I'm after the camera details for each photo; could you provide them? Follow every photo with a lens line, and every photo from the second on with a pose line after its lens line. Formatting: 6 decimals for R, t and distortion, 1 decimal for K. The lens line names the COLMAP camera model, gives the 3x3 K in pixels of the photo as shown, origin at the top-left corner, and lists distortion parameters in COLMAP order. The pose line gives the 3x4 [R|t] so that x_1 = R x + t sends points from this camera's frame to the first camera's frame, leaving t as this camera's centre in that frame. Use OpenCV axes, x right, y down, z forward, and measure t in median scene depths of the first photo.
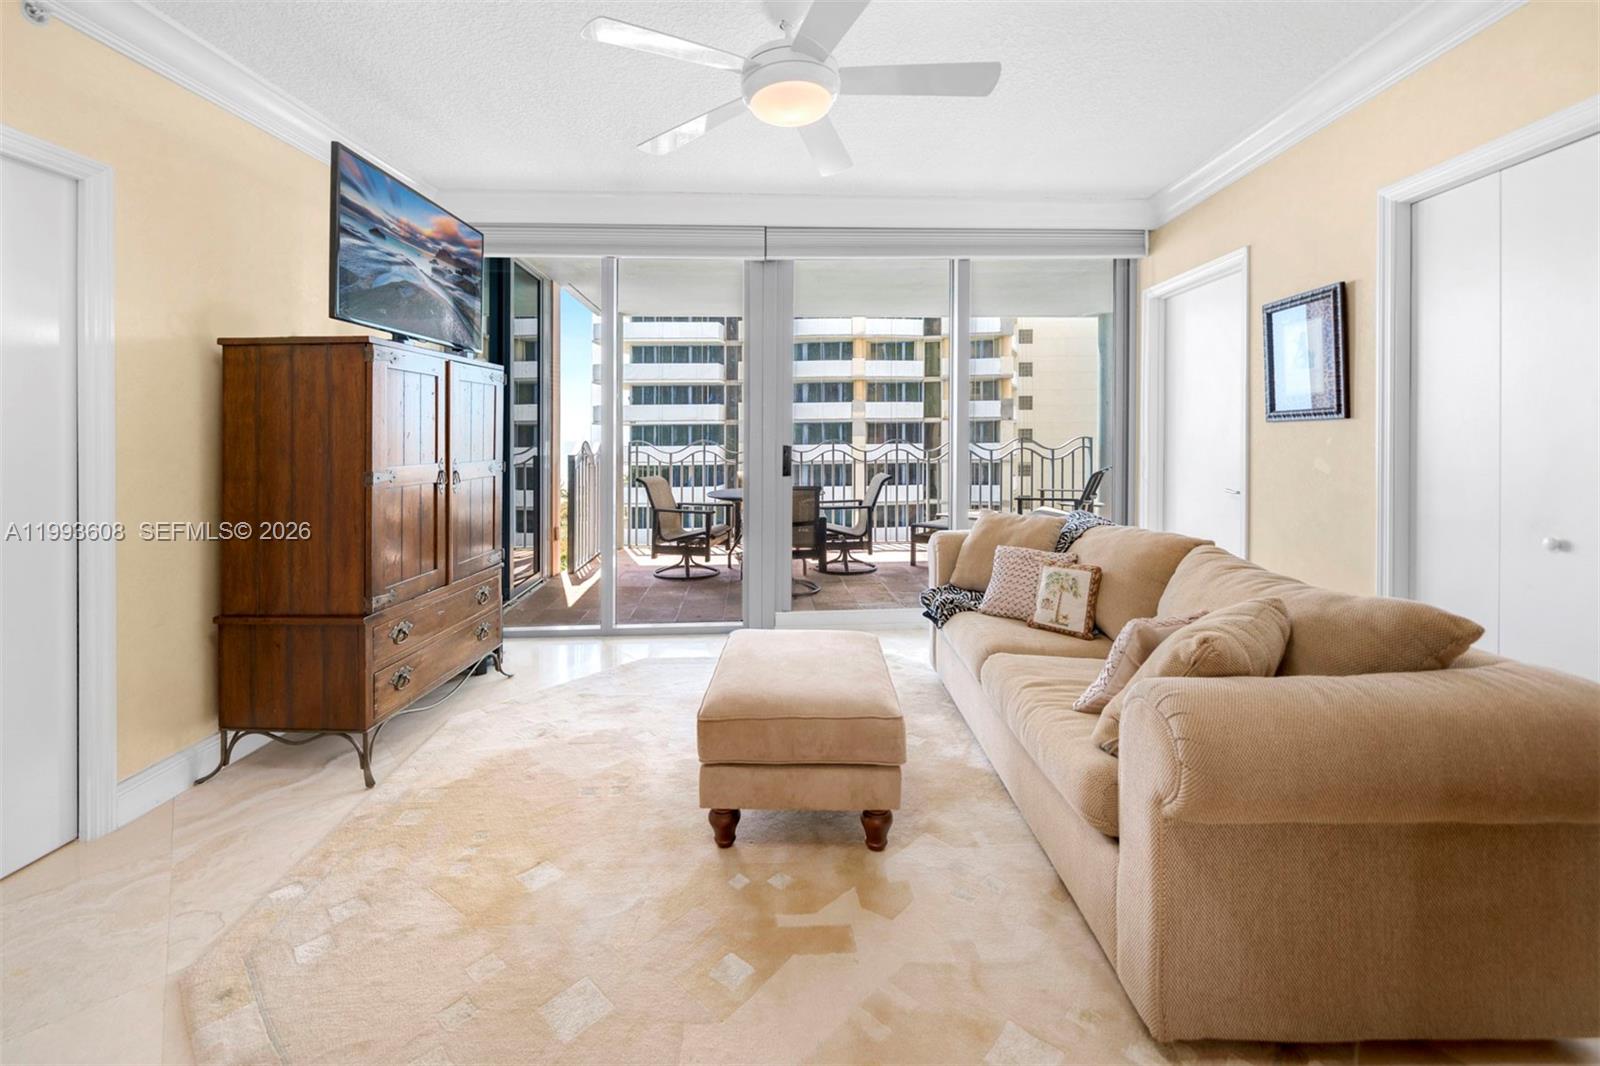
lens RADIAL K [[687.6, 0, 798.0], [0, 687.6, 525.4], [0, 0, 1]] dist [-0.008459, -0.000075]
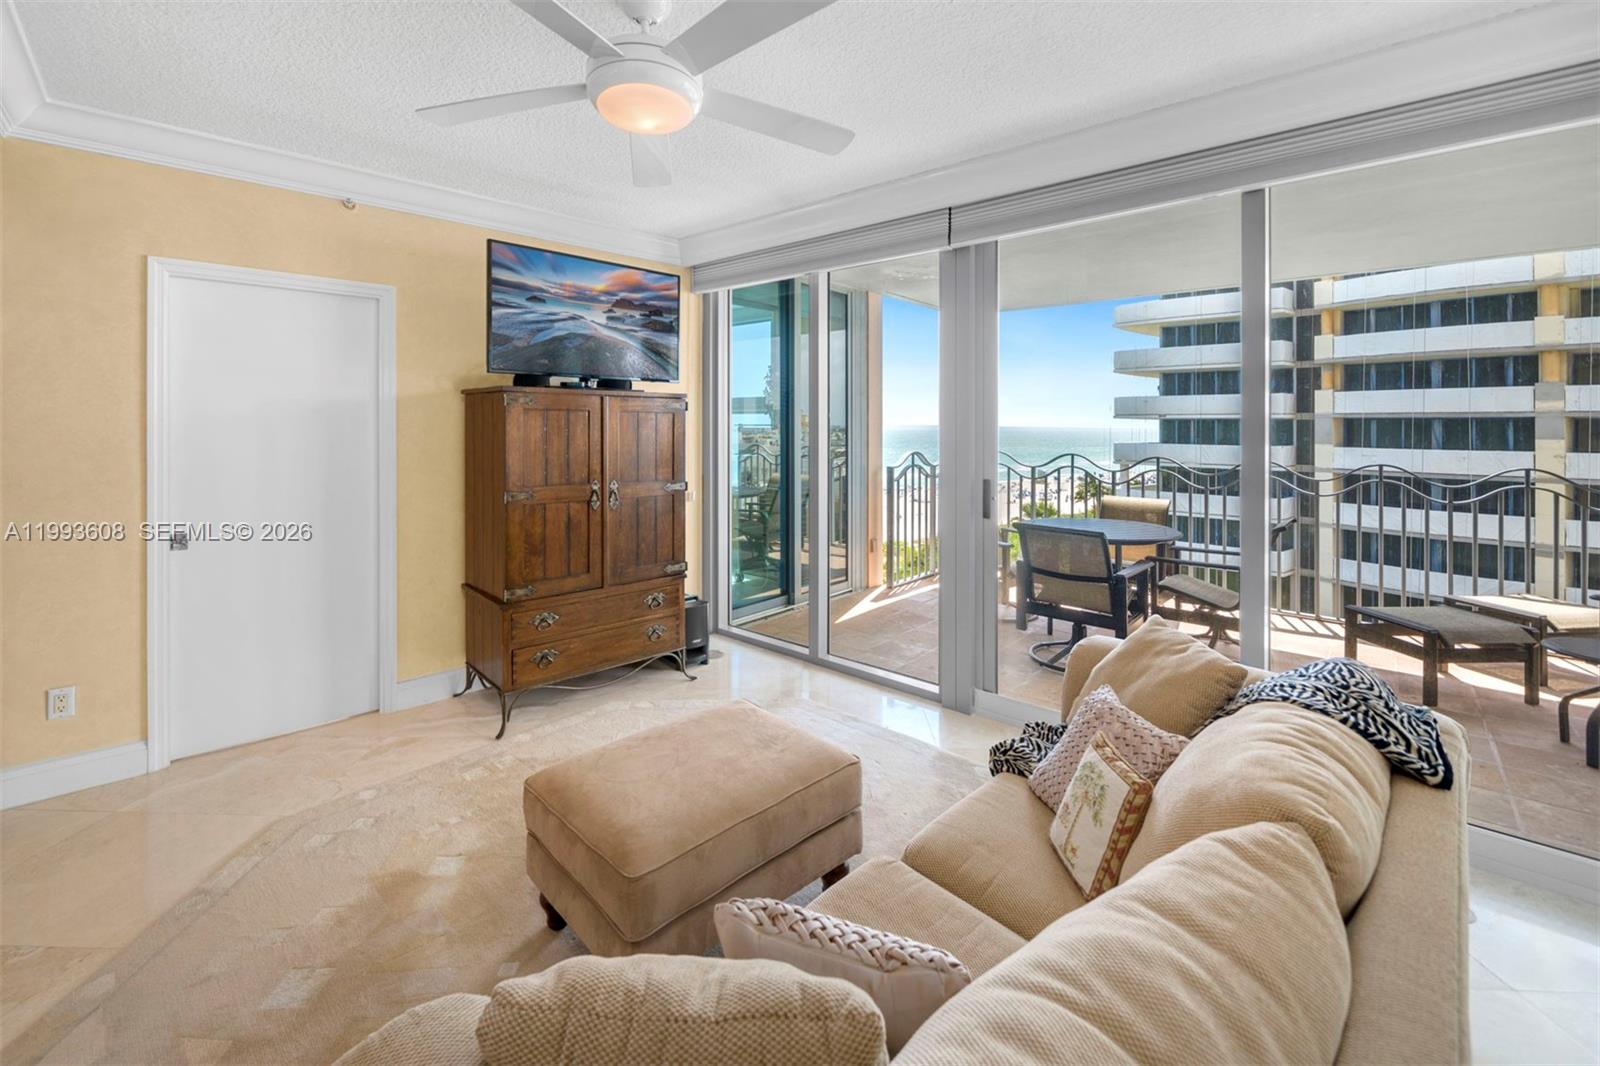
lens RADIAL K [[708.8, 0, 798.1], [0, 708.8, 503.3], [0, 0, 1]] dist [-0.000445, -0.000437]
pose [[0.687173, 0.093023, -0.720513, 0.592030], [-0.103603, 0.994180, 0.029547, -0.130726], [0.719068, 0.054343, 0.692811, 0.418741]]
